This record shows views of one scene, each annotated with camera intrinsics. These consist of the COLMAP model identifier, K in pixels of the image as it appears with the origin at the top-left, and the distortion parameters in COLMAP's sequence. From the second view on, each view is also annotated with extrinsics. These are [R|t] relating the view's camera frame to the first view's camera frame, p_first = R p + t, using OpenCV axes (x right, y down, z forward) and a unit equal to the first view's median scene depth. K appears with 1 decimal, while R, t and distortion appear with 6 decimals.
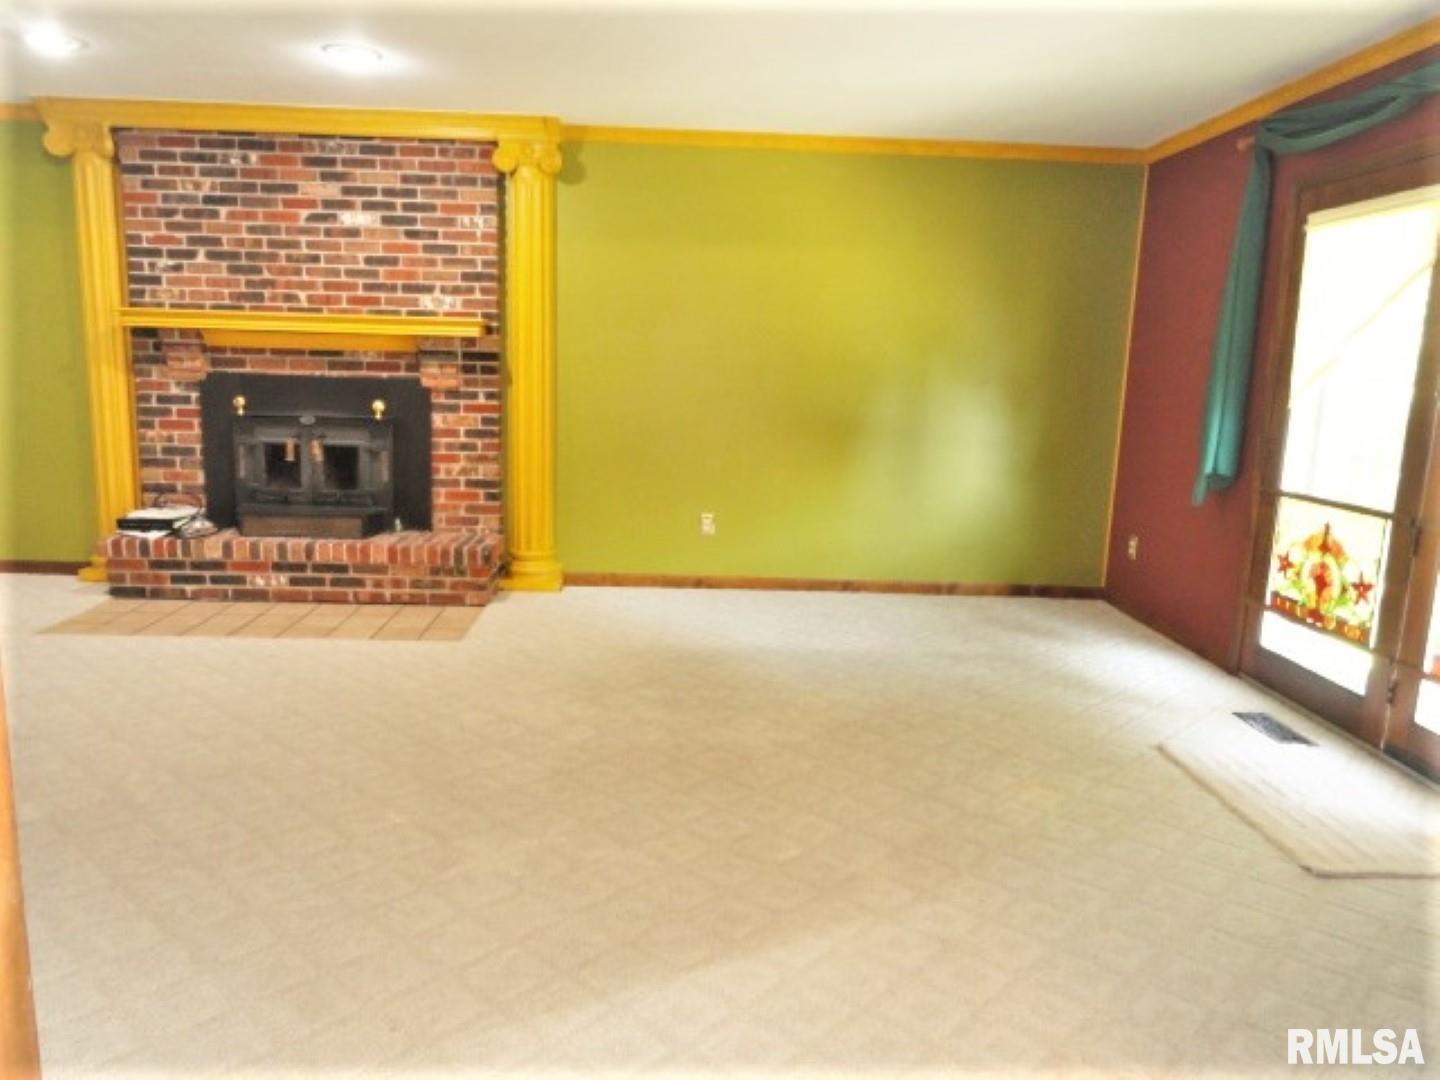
lens RADIAL K [[1003.9, 0, 720.0], [0, 1003.9, 537.2], [0, 0, 1]] dist [0.002287, -0.001801]
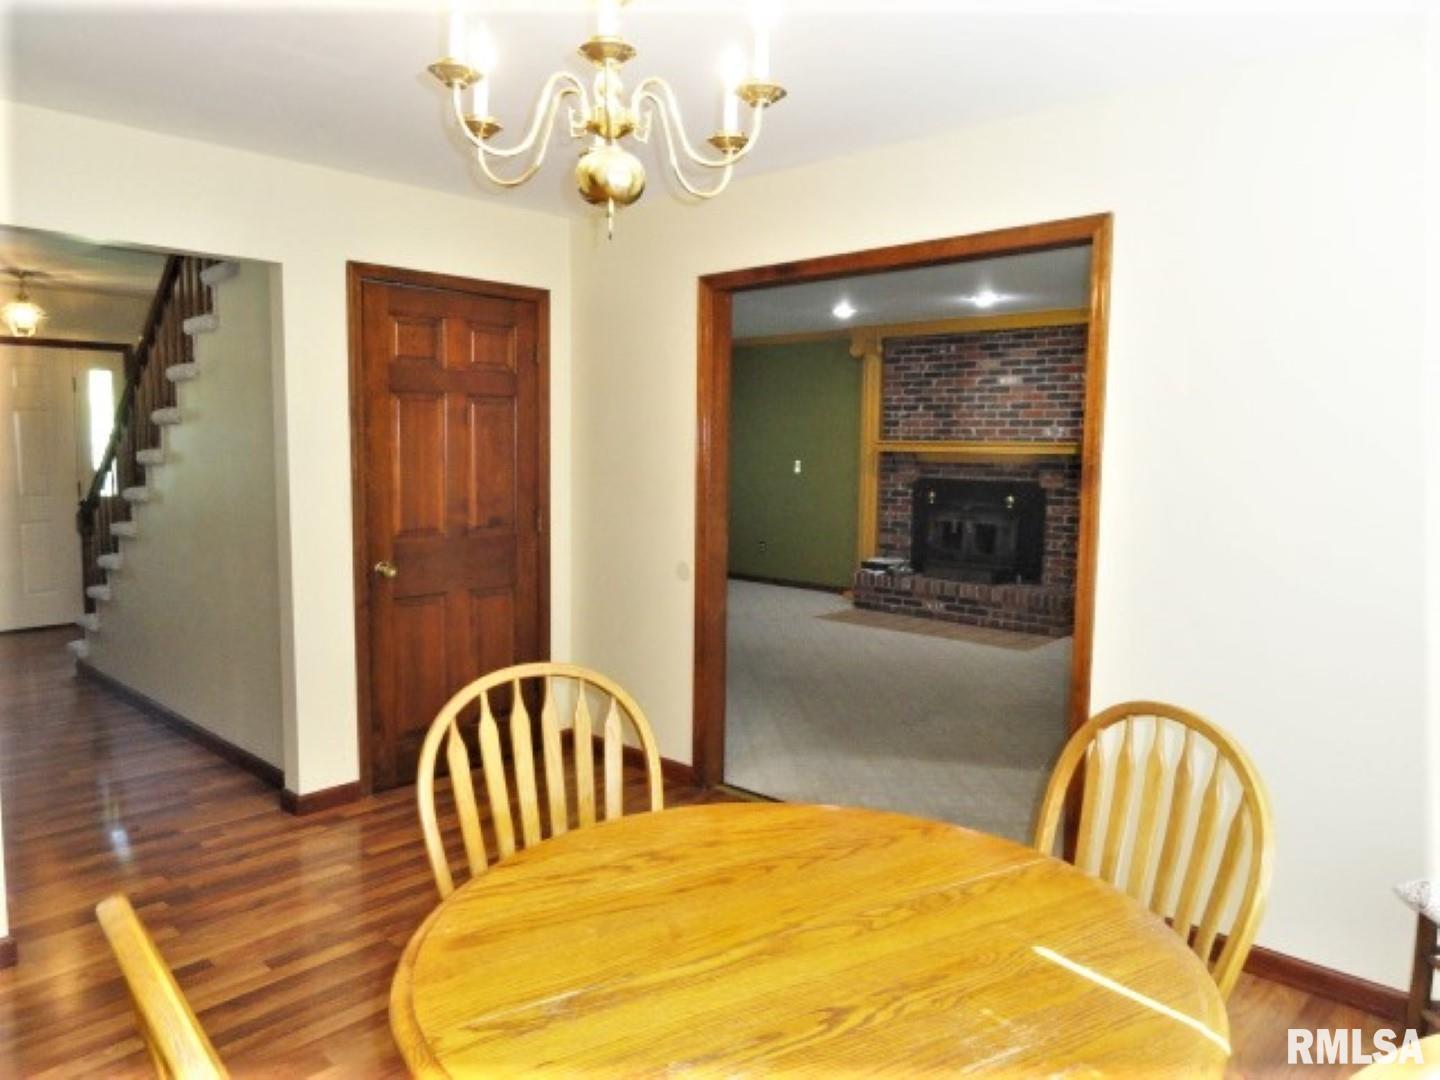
lens RADIAL K [[1003.9, 0, 718.7], [0, 1003.9, 540.1], [0, 0, 1]] dist [0.002287, -0.001801]
pose [[0.712463, 0.048130, -0.700058, 0.419380], [-0.110098, 0.992956, -0.043782, 0.046117], [0.693019, 0.108267, 0.712743, -0.392585]]
